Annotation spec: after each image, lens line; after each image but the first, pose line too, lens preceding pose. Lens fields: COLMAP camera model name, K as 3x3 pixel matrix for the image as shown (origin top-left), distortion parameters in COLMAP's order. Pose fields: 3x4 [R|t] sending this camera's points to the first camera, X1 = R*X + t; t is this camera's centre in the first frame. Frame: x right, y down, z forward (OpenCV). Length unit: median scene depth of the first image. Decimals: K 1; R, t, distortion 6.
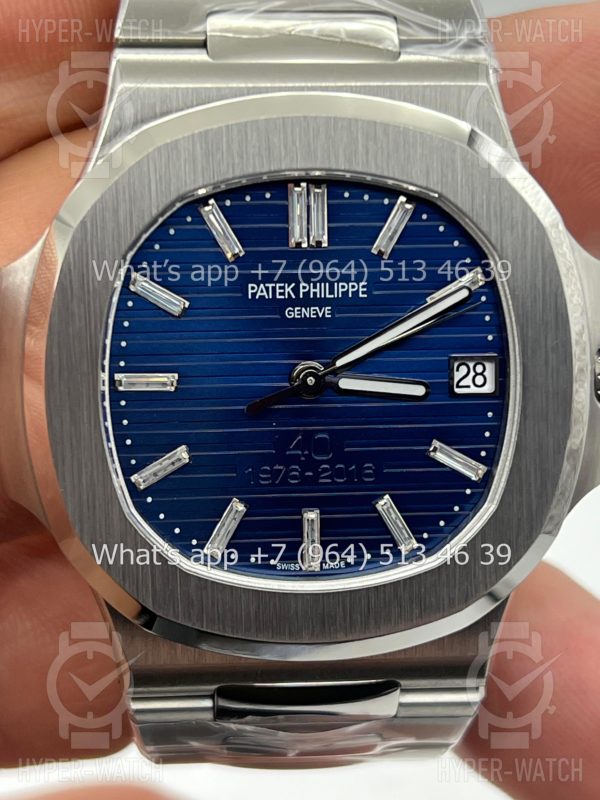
lens RADIAL K [[1913.1, 0, 300.0], [0, 1913.1, 400.0], [0, 0, 1]] dist [0.309965, -1.165635]
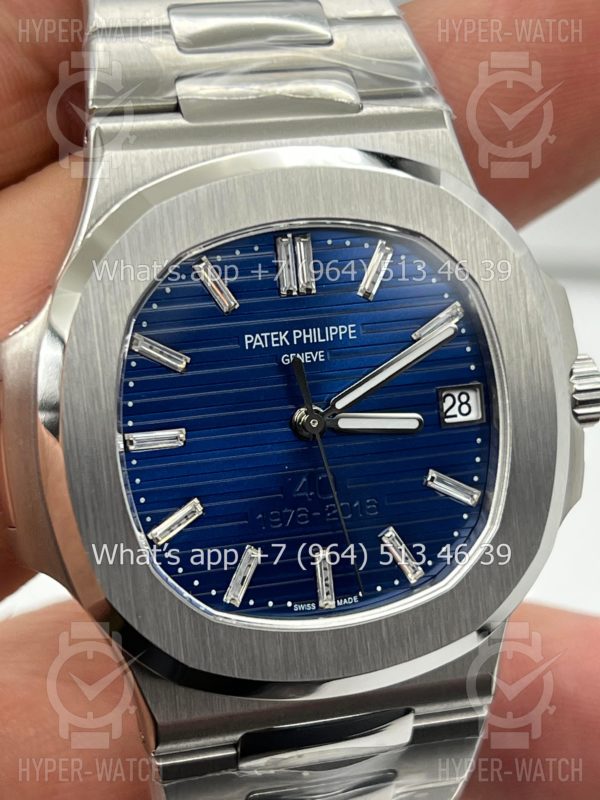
lens RADIAL K [[1913.1, 0, 300.0], [0, 1913.1, 400.0], [0, 0, 1]] dist [0.309965, -1.165635]
pose [[0.981281, -0.089938, 0.170288, -0.175117], [0.097397, 0.994596, -0.035950, 0.013826], [-0.166135, 0.051862, 0.984738, -0.014568]]
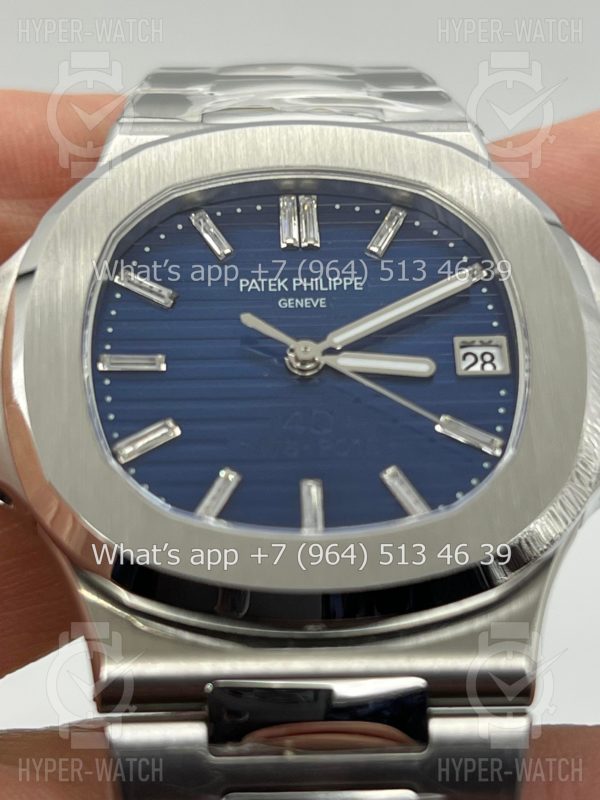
lens RADIAL K [[1913.1, 0, 300.0], [0, 1913.1, 400.0], [0, 0, 1]] dist [0.309965, -1.165635]
pose [[0.997198, -0.059867, -0.044863, 0.043549], [0.019652, 0.788252, -0.615038, 0.586511], [0.072184, 0.612433, 0.787220, 0.270223]]
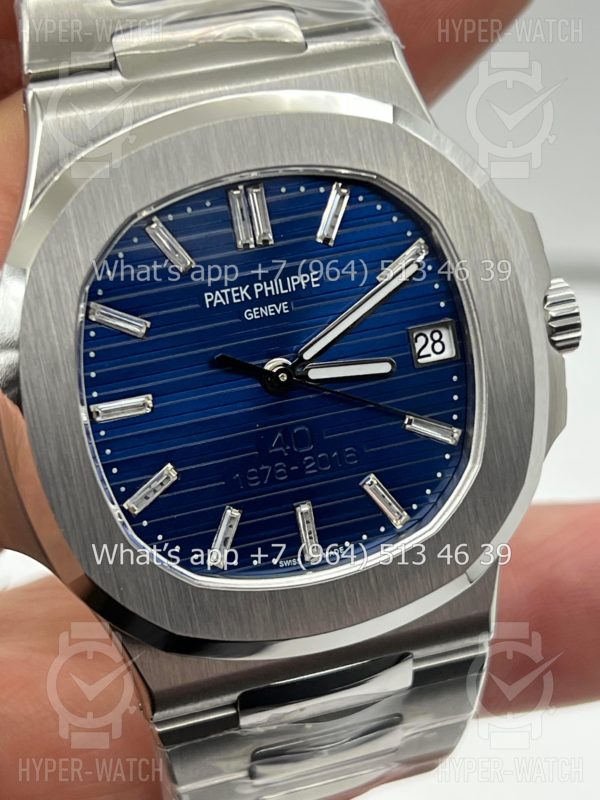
lens RADIAL K [[1913.1, 0, 300.0], [0, 1913.1, 400.0], [0, 0, 1]] dist [0.309965, -1.165635]
pose [[0.974461, -0.181961, 0.131592, -0.119900], [0.181733, 0.983250, 0.013840, -0.010398], [-0.131906, 0.010428, 0.991207, -0.002562]]
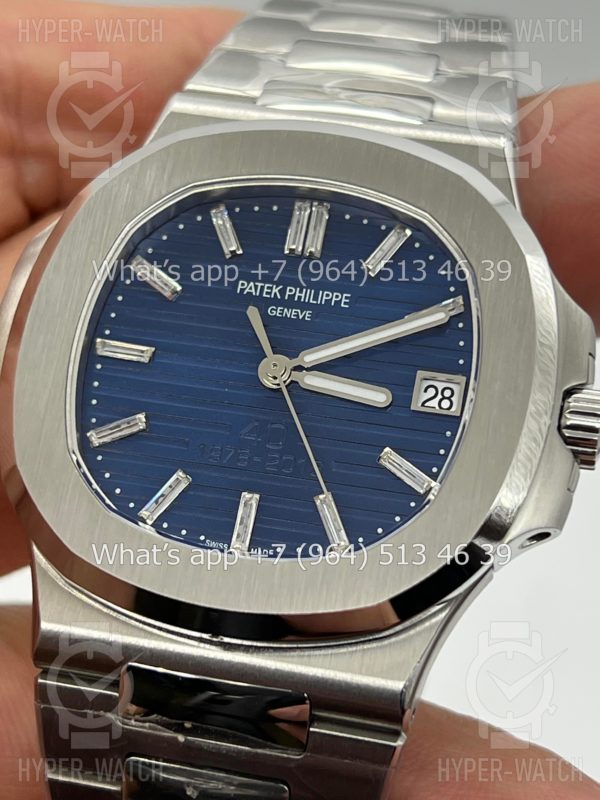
lens RADIAL K [[1913.1, 0, 300.0], [0, 1913.1, 400.0], [0, 0, 1]] dist [0.309965, -1.165635]
pose [[0.954024, 0.110034, -0.278802, 0.303320], [-0.222788, 0.882581, -0.414024, 0.422877], [0.200509, 0.457102, 0.866518, 0.126187]]
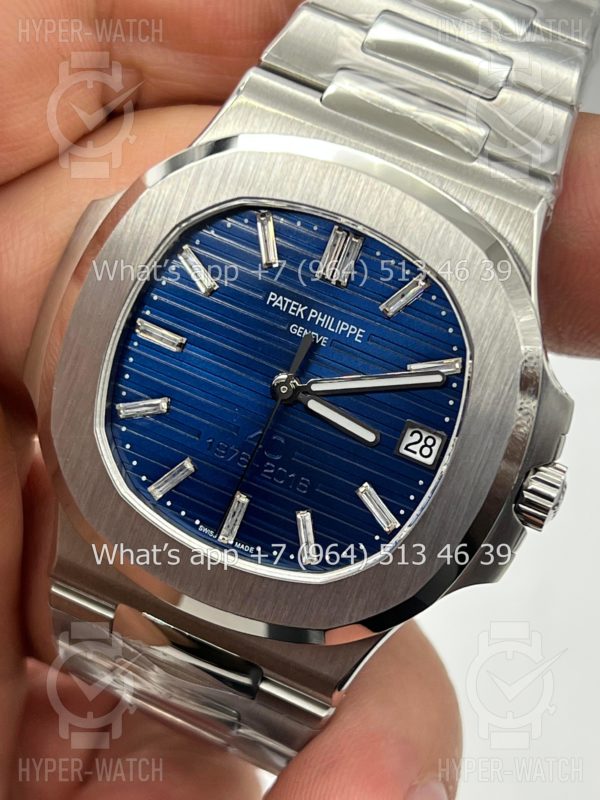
lens RADIAL K [[1913.1, 0, 300.0], [0, 1913.1, 400.0], [0, 0, 1]] dist [0.309965, -1.165635]
pose [[0.884748, 0.395086, -0.247239, 0.299376], [-0.405699, 0.913965, 0.008709, -0.017959], [0.229409, 0.092599, 0.968915, -0.111244]]
